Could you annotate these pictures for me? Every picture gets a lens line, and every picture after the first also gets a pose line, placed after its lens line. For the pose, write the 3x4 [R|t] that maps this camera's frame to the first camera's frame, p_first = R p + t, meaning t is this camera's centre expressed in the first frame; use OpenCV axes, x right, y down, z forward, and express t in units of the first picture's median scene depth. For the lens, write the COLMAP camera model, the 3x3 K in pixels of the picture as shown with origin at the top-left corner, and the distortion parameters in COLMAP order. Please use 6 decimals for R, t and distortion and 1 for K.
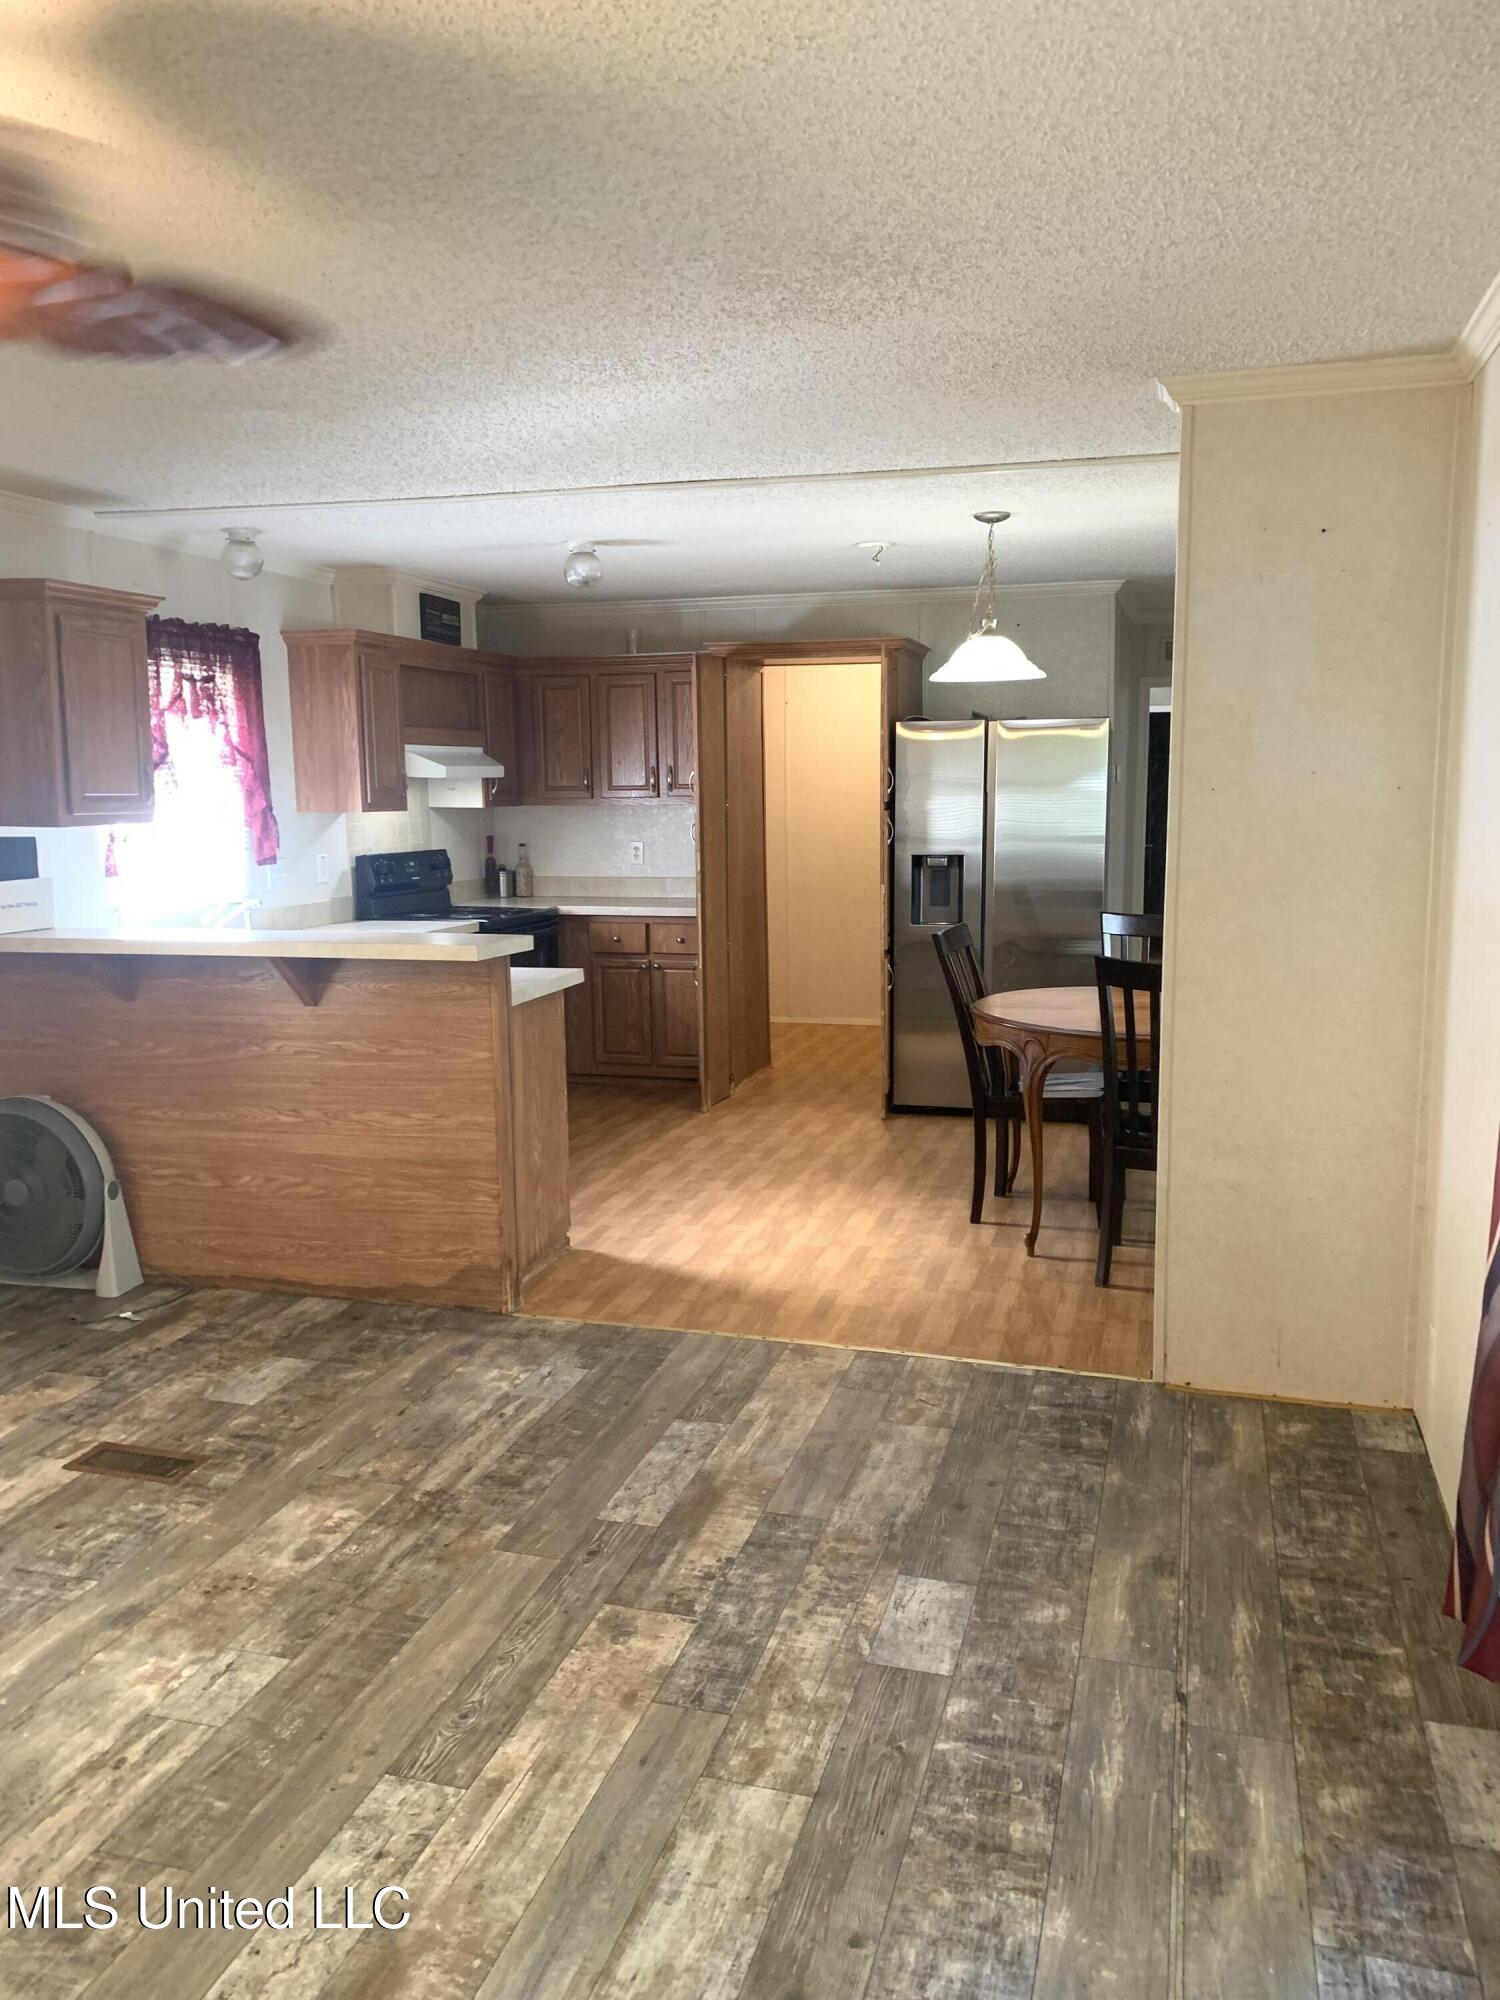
lens RADIAL K [[1544.8, 0, 767.4], [0, 1544.8, 990.4], [0, 0, 1]] dist [0.005955, -0.019807]
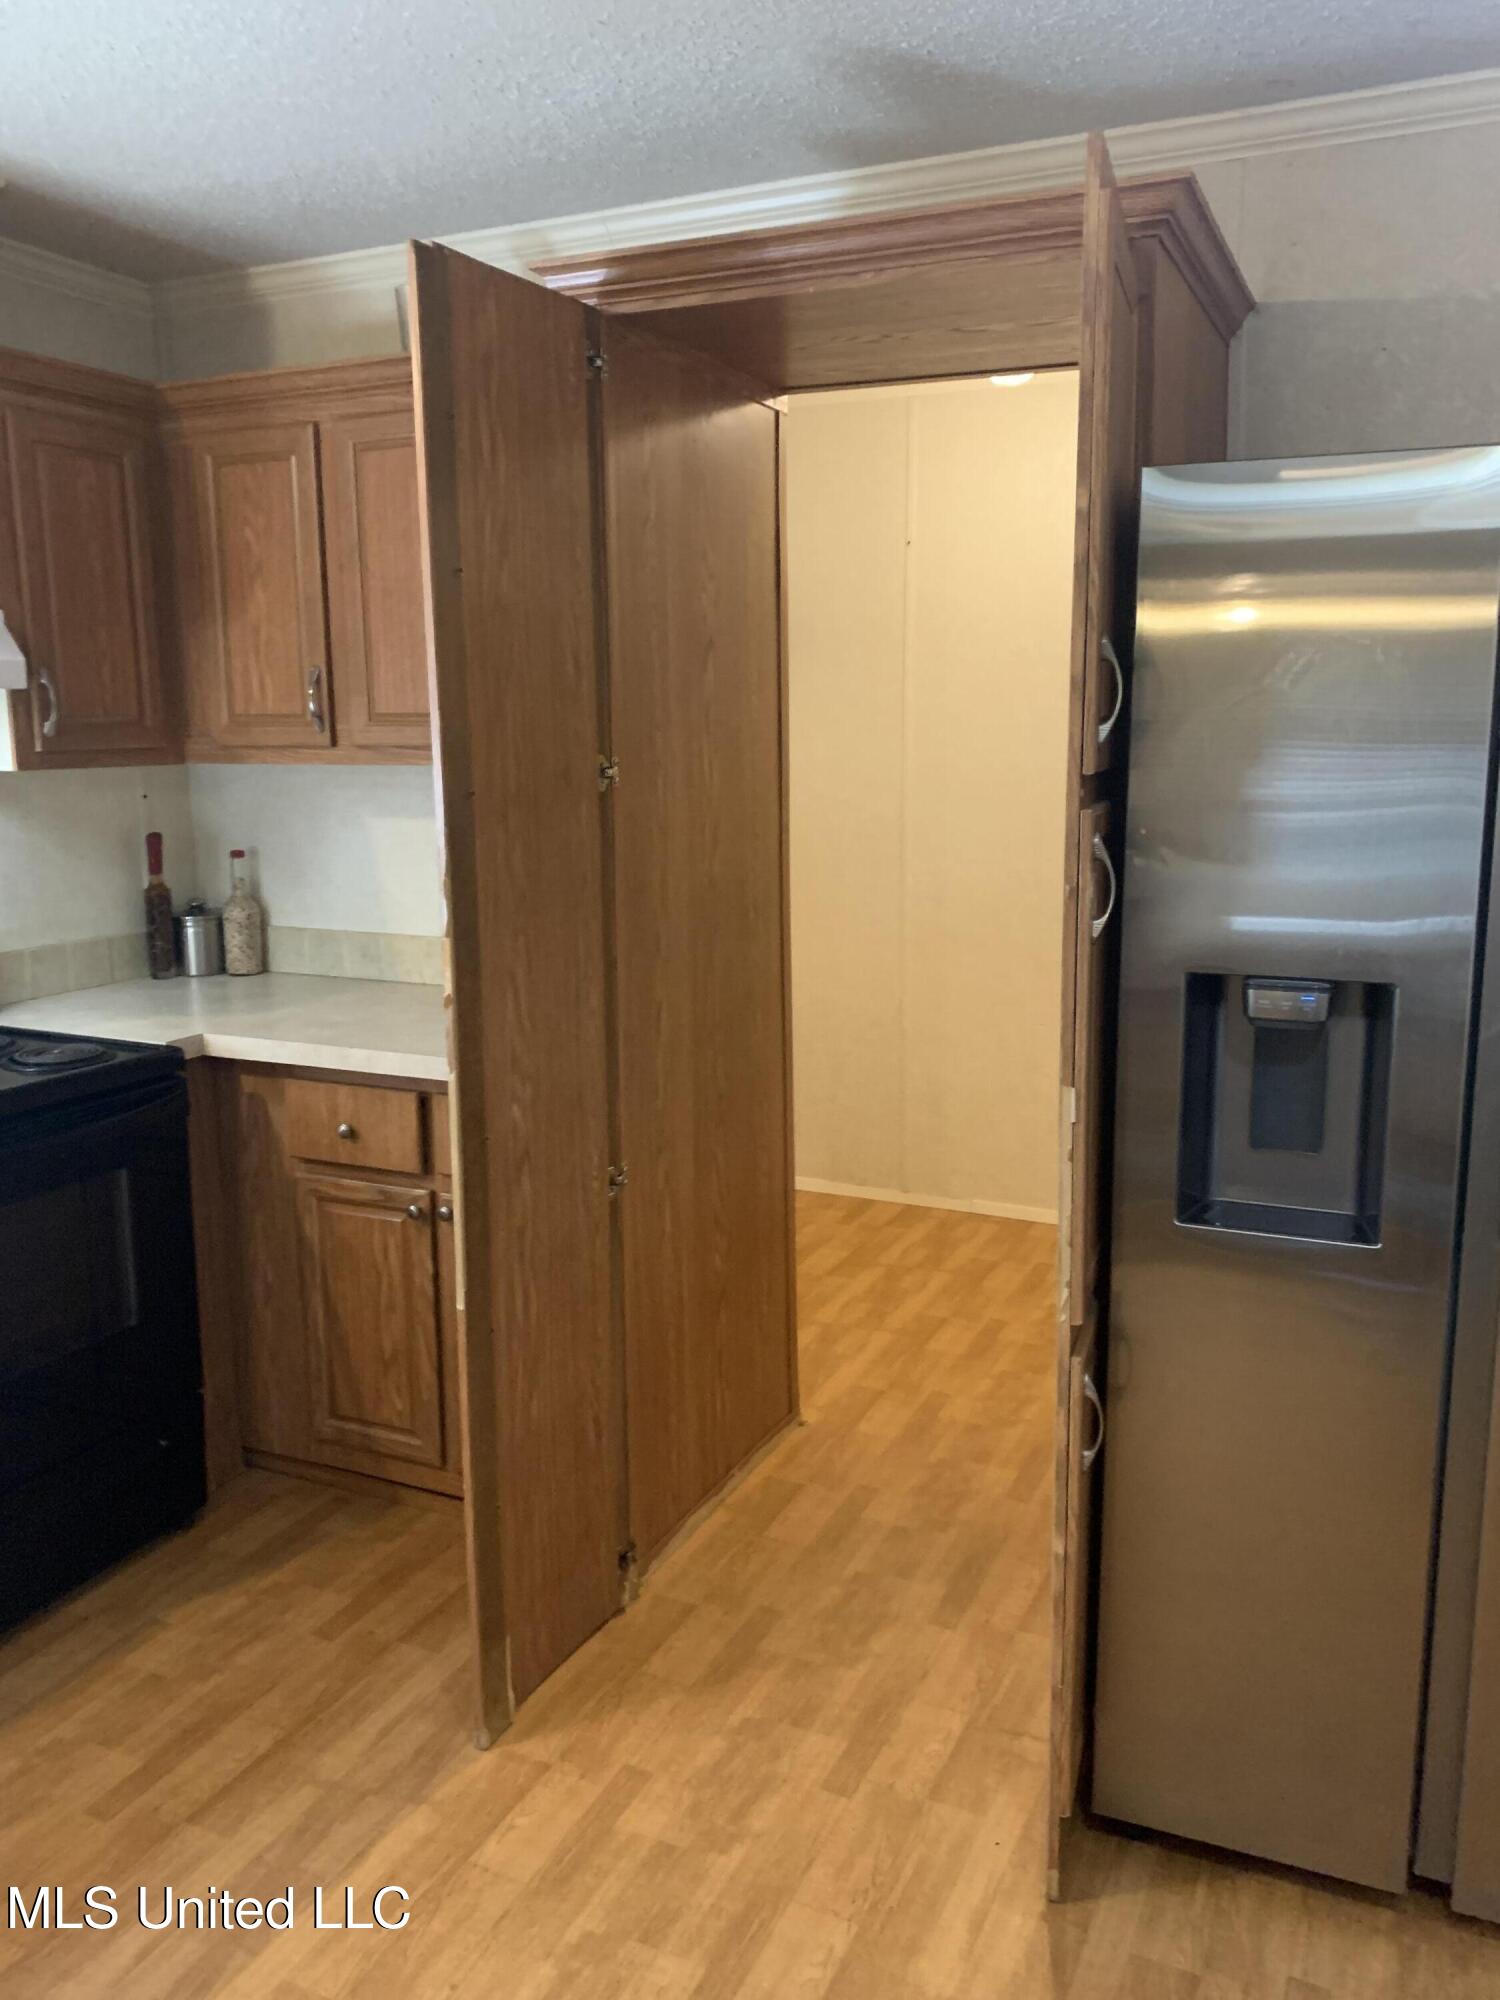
lens RADIAL K [[1544.8, 0, 758.7], [0, 1544.8, 938.3], [0, 0, 1]] dist [0.005955, -0.019807]
pose [[0.987548, 0.025863, -0.155180, 0.105898], [-0.025391, 0.999665, 0.005023, -0.159107], [0.155258, -0.001021, 0.987873, 1.244298]]
